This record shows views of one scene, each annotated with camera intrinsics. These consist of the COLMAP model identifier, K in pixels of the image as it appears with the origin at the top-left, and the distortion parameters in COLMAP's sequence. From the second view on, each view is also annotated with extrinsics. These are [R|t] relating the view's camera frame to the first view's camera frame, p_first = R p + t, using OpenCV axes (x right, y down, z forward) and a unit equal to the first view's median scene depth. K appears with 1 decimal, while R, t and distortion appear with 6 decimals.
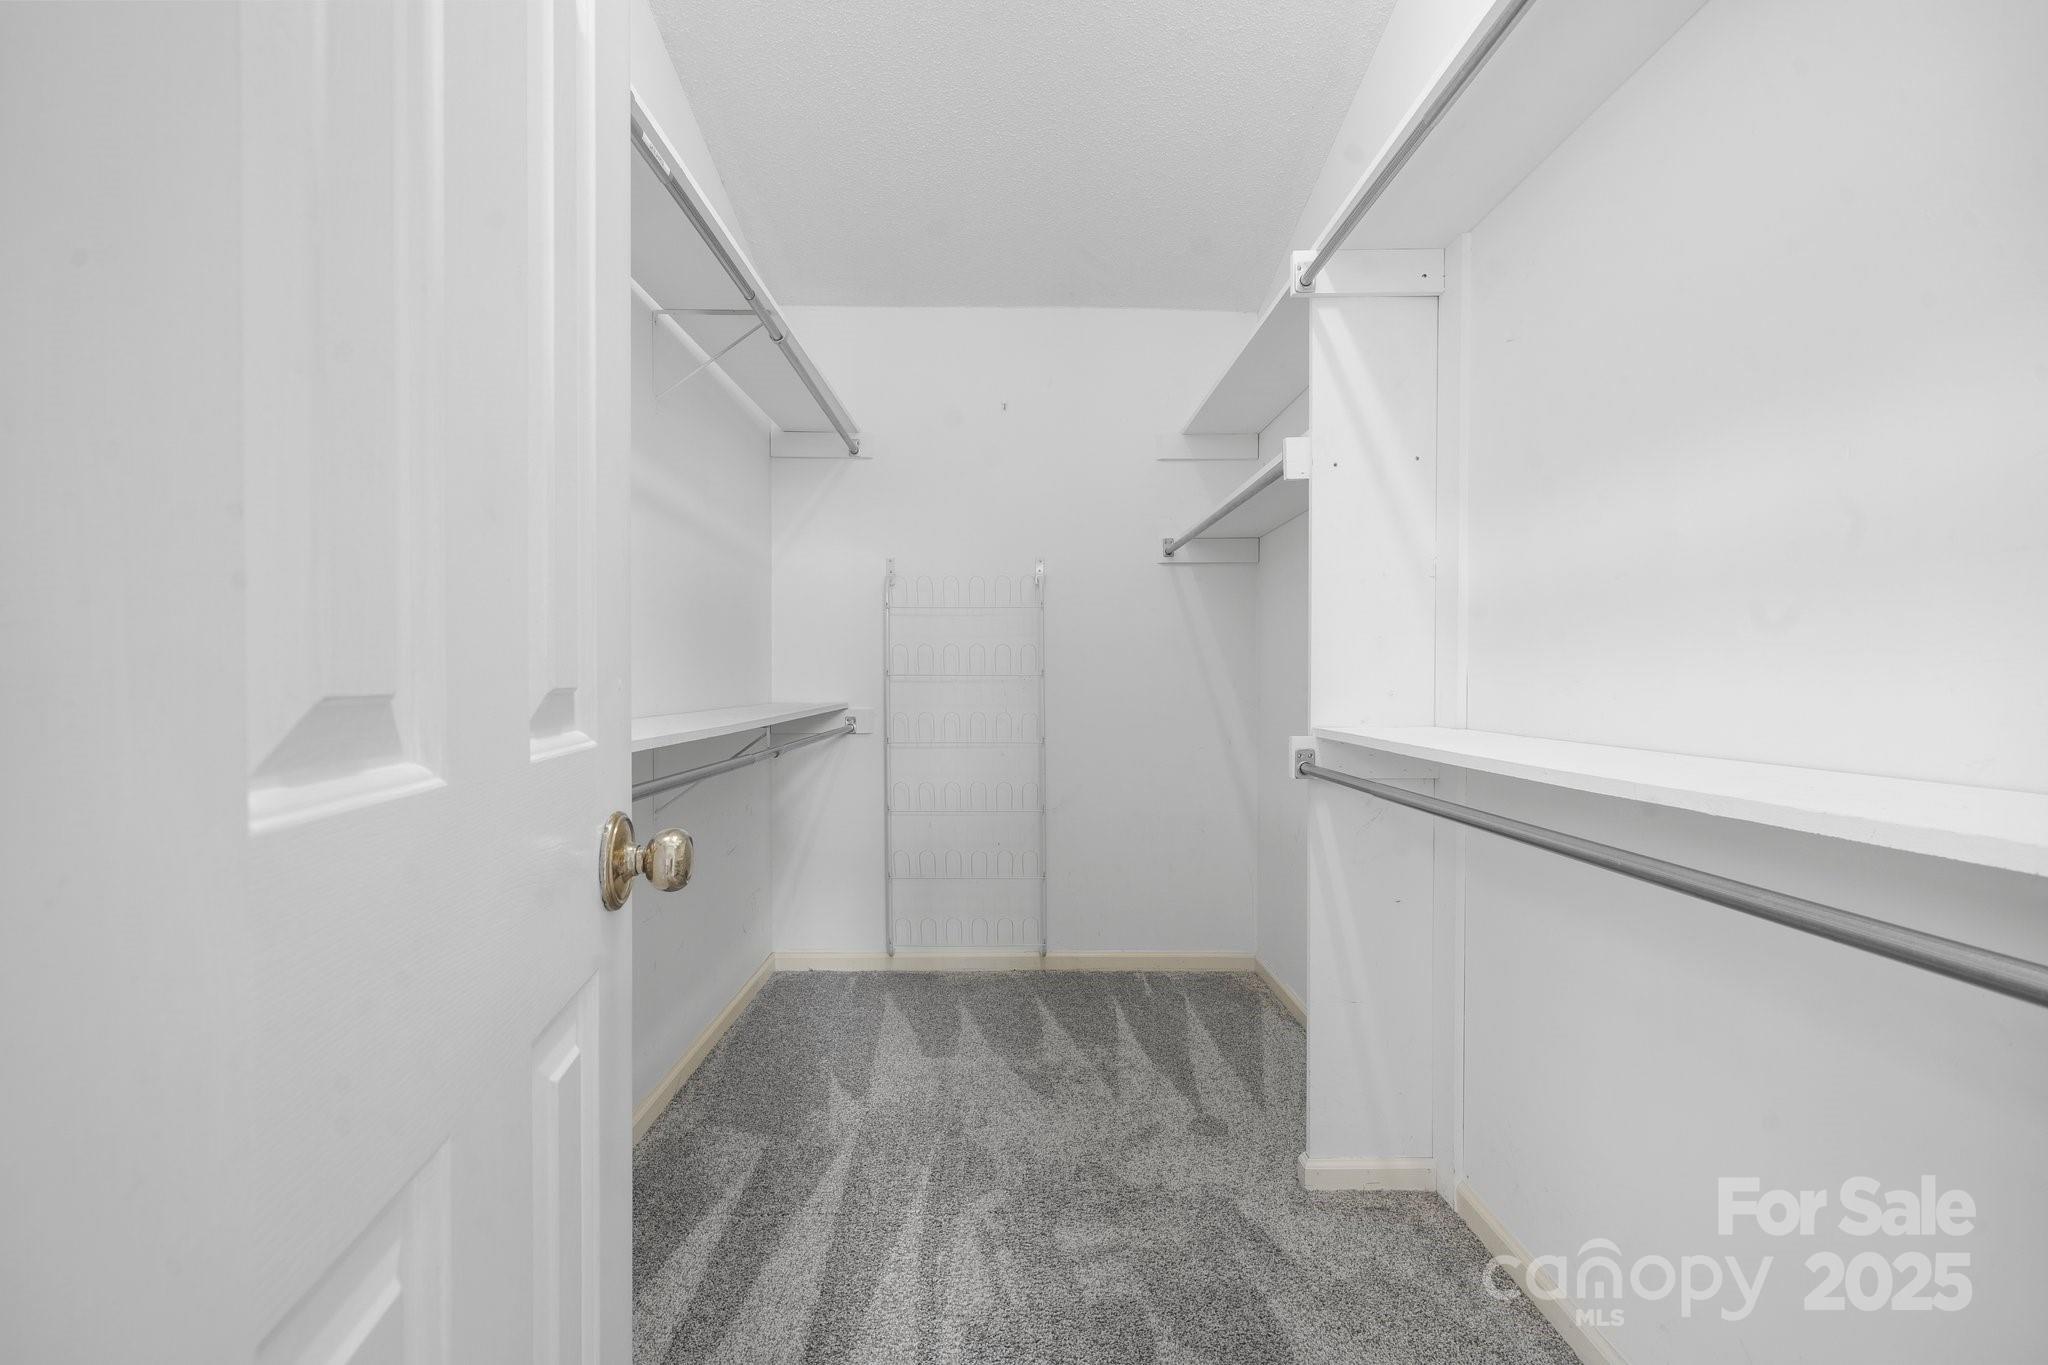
lens RADIAL K [[867.9, 0, 1023.1], [0, 867.9, 719.0], [0, 0, 1]] dist [0.000427, 0.000006]
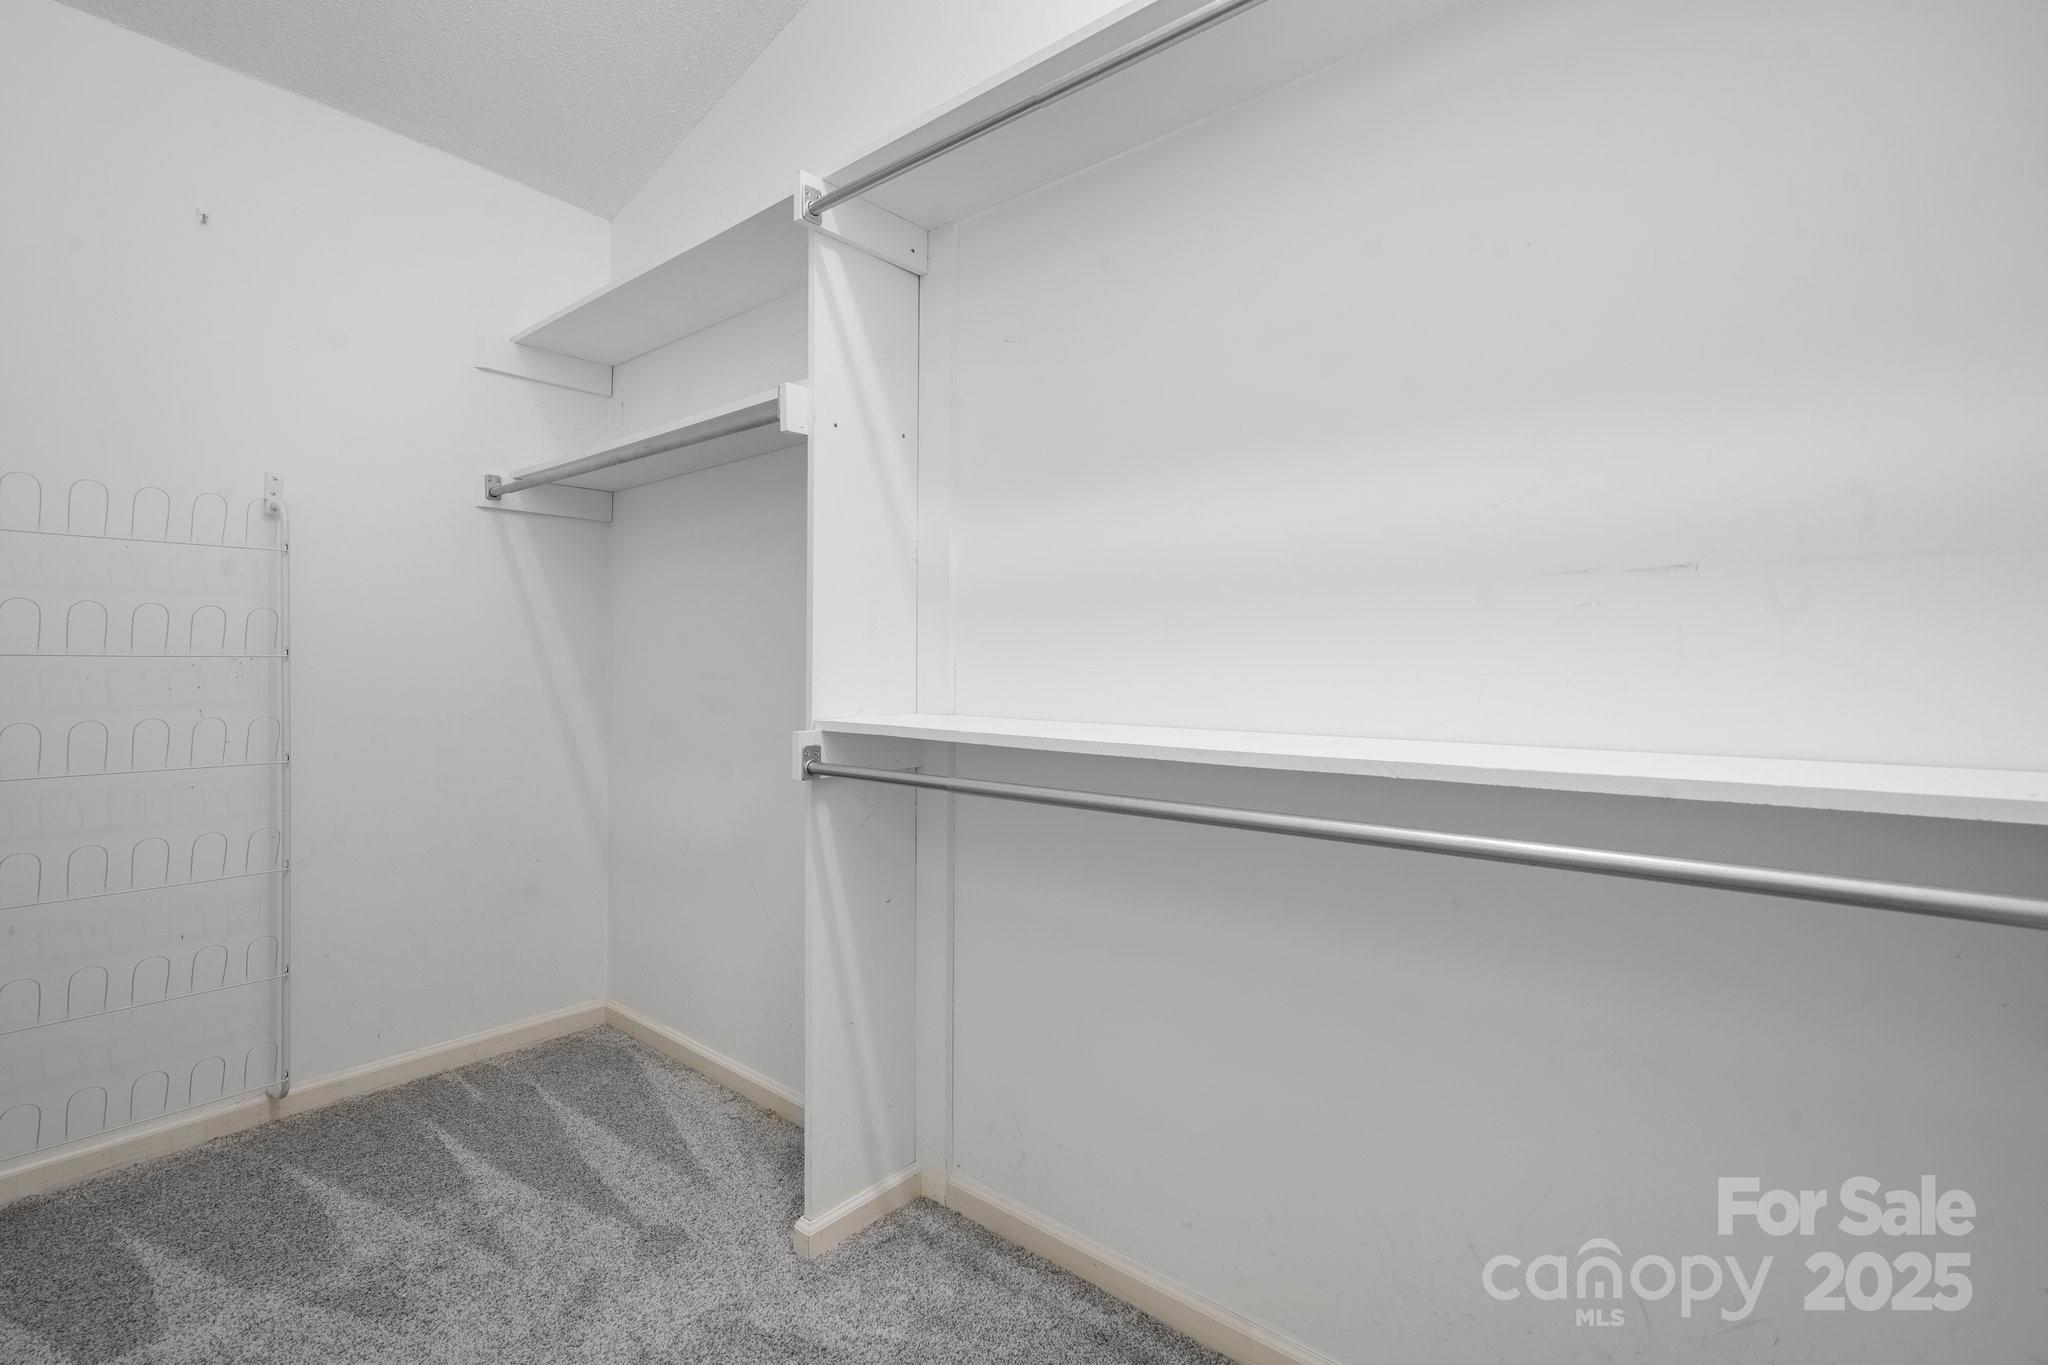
lens RADIAL K [[909.5, 0, 1020.0], [0, 909.5, 676.5], [0, 0, 1]] dist [0.000558, 0.000024]
pose [[0.645098, -0.006557, 0.764071, -0.167369], [0.031087, 0.999360, -0.017671, -0.008100], [-0.763467, 0.035152, 0.644890, 0.182785]]
